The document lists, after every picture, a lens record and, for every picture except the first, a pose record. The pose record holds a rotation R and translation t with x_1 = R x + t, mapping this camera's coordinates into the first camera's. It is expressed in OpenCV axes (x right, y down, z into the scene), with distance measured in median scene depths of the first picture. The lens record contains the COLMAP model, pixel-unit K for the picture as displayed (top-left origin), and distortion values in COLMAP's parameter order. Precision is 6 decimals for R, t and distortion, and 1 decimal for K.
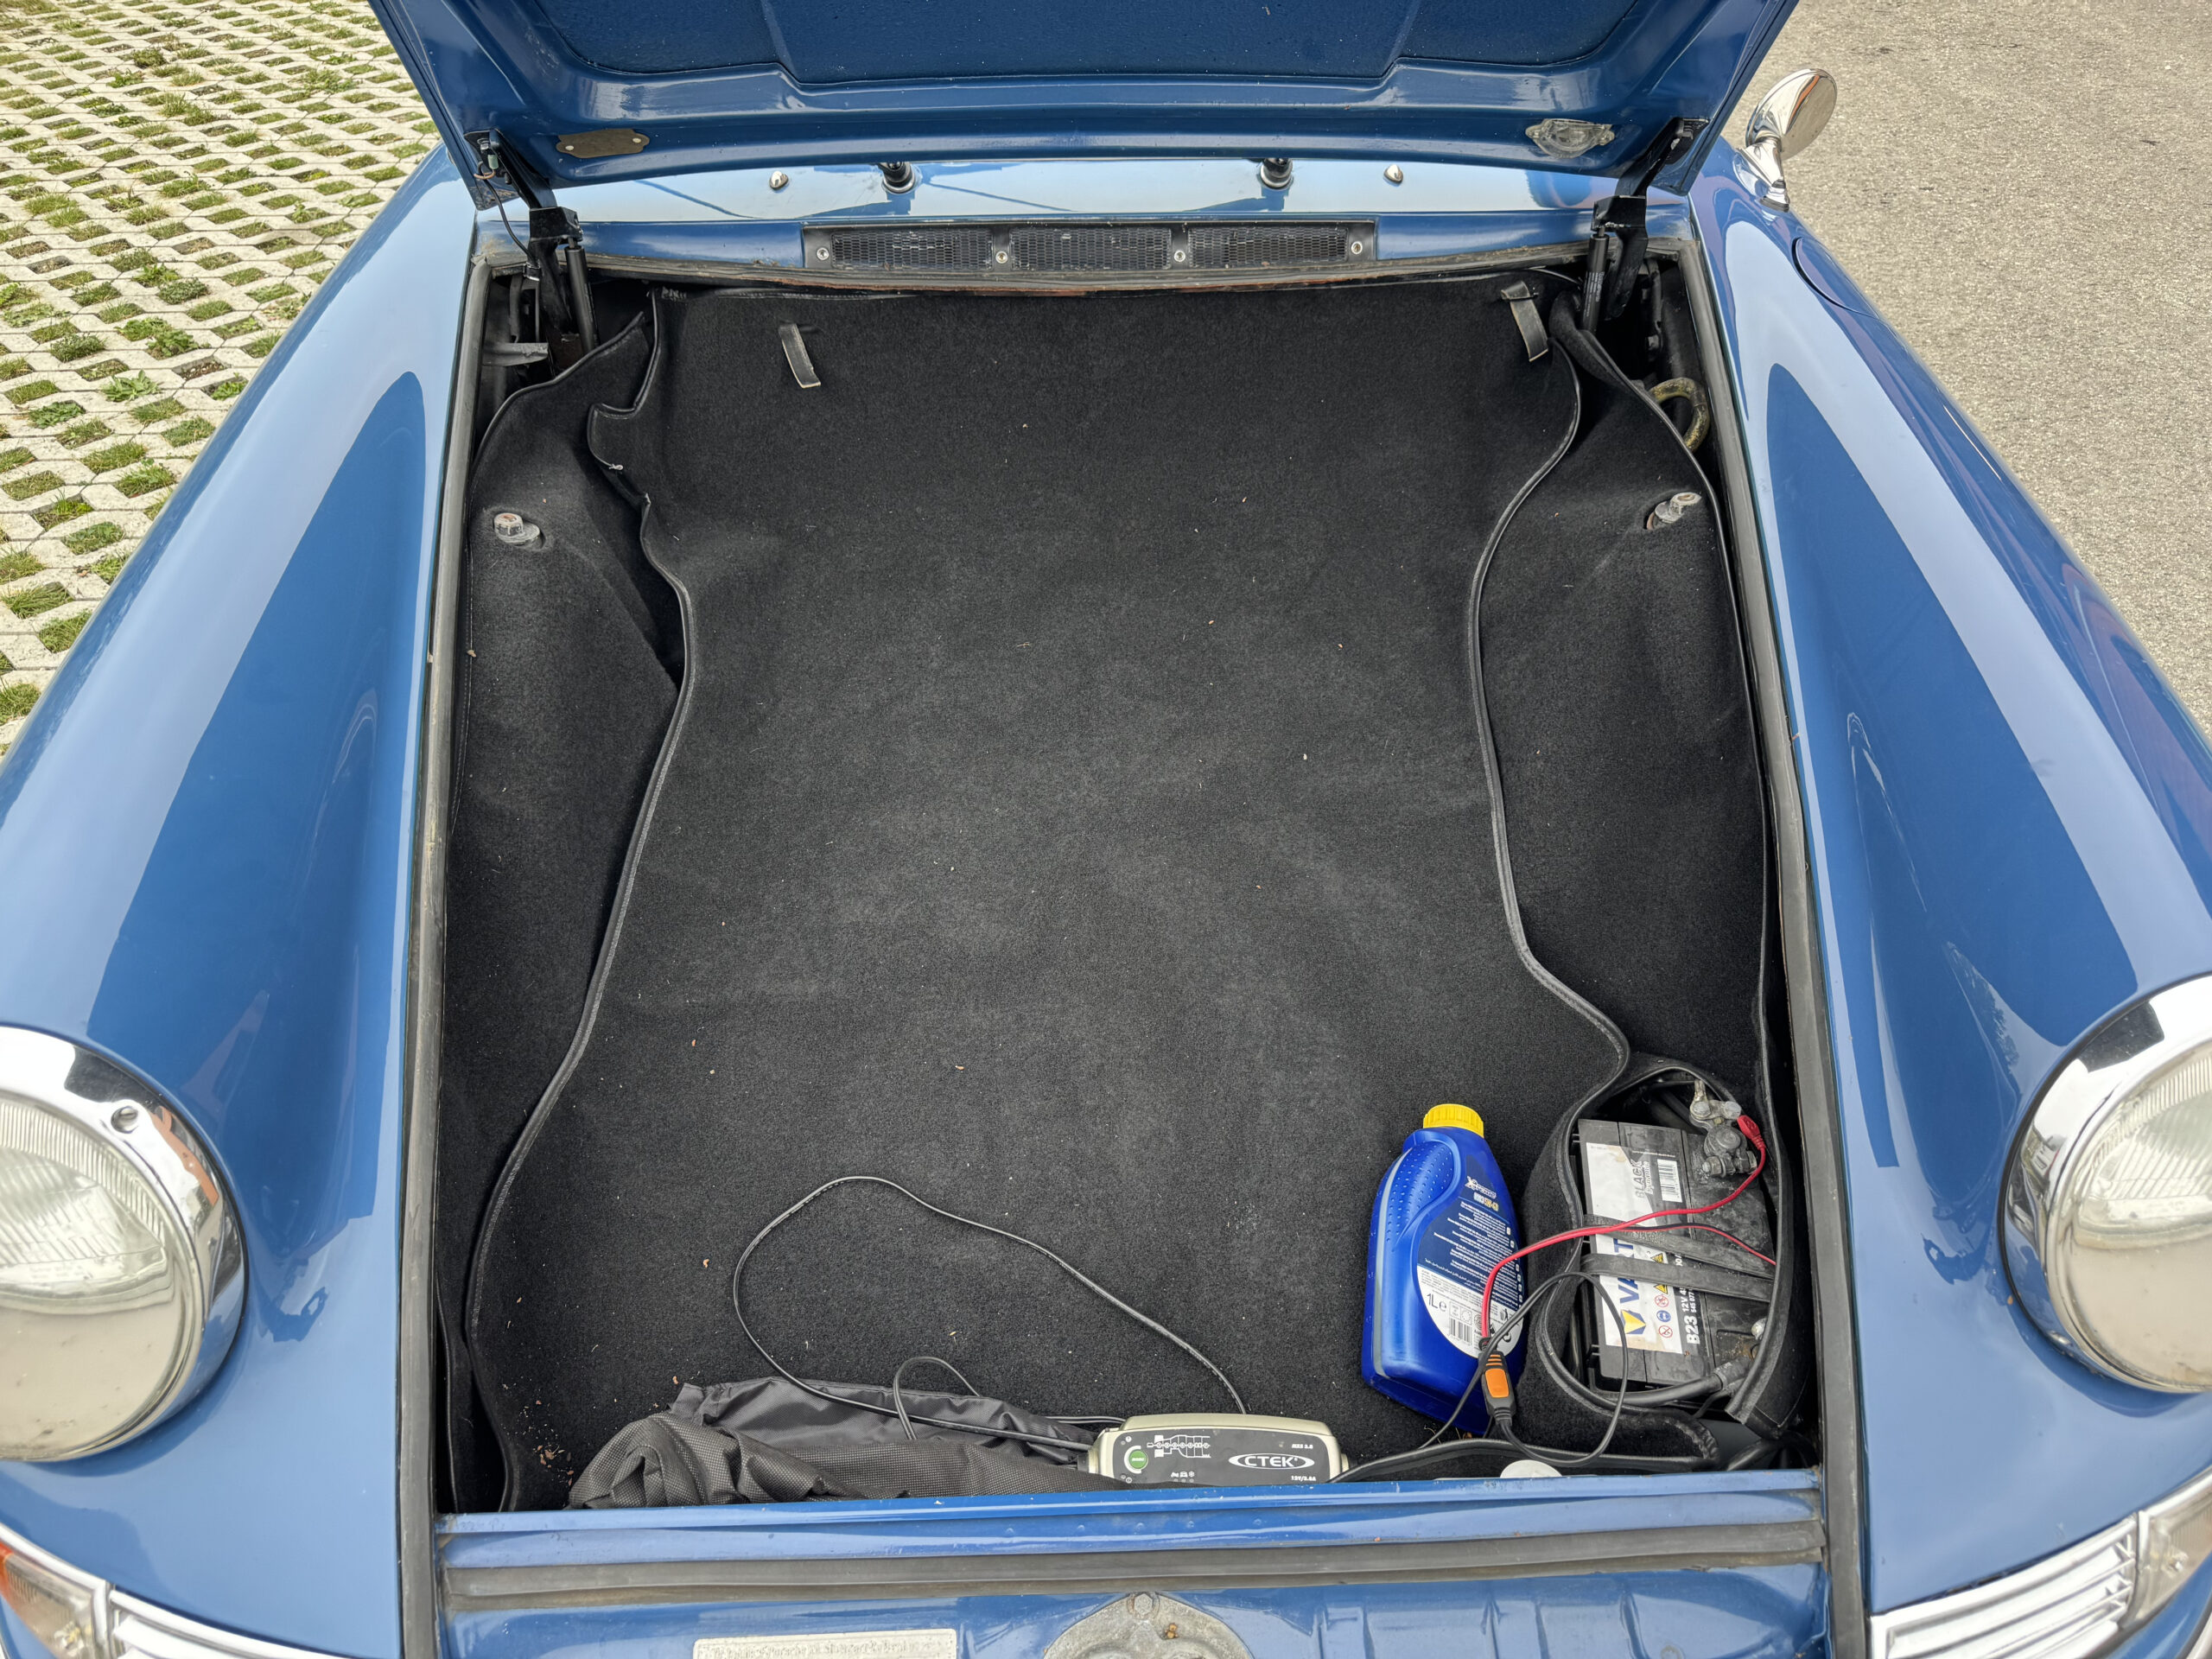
lens RADIAL K [[1540.8, 0, 1089.5], [0, 1540.8, 833.2], [0, 0, 1]] dist [0.004846, -0.005090]
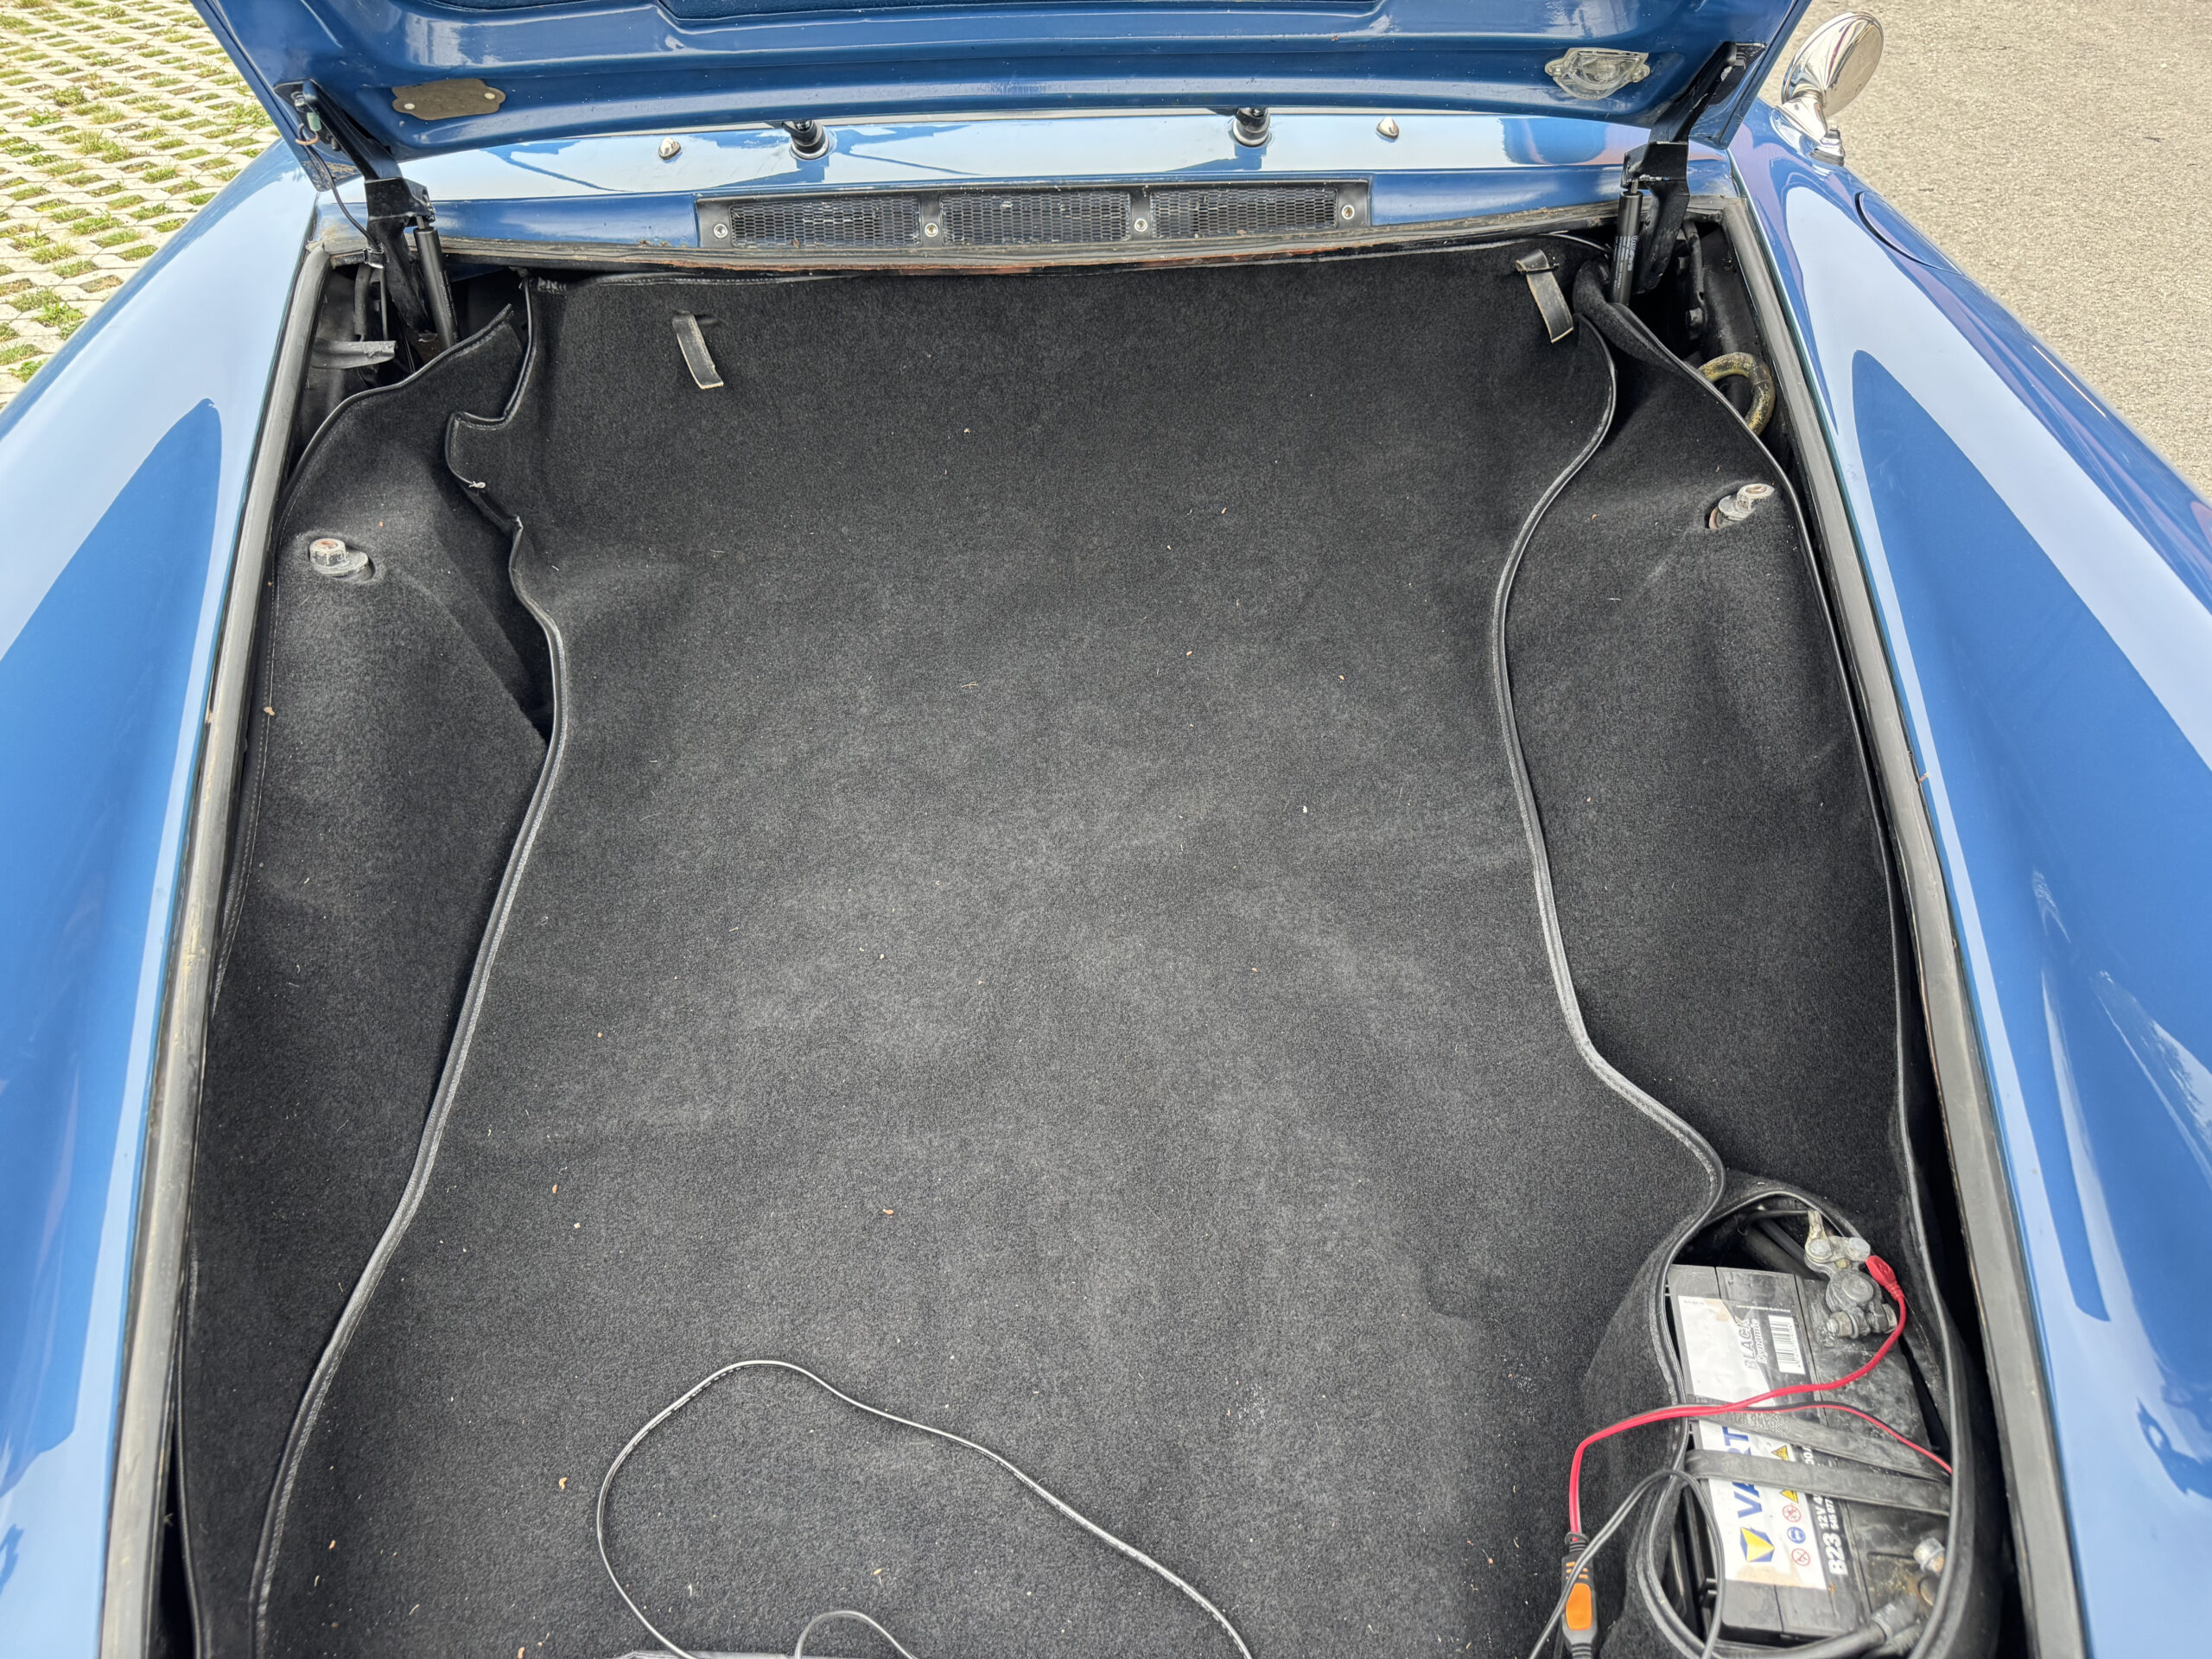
lens RADIAL K [[1562.1, 0, 1092.5], [0, 1562.1, 837.8], [0, 0, 1]] dist [-0.010083, 0.001487]
pose [[0.999652, -0.023764, 0.011493, 0.014341], [0.024030, 0.999432, -0.023625, -0.017398], [-0.010925, 0.023893, 0.999655, 0.154231]]
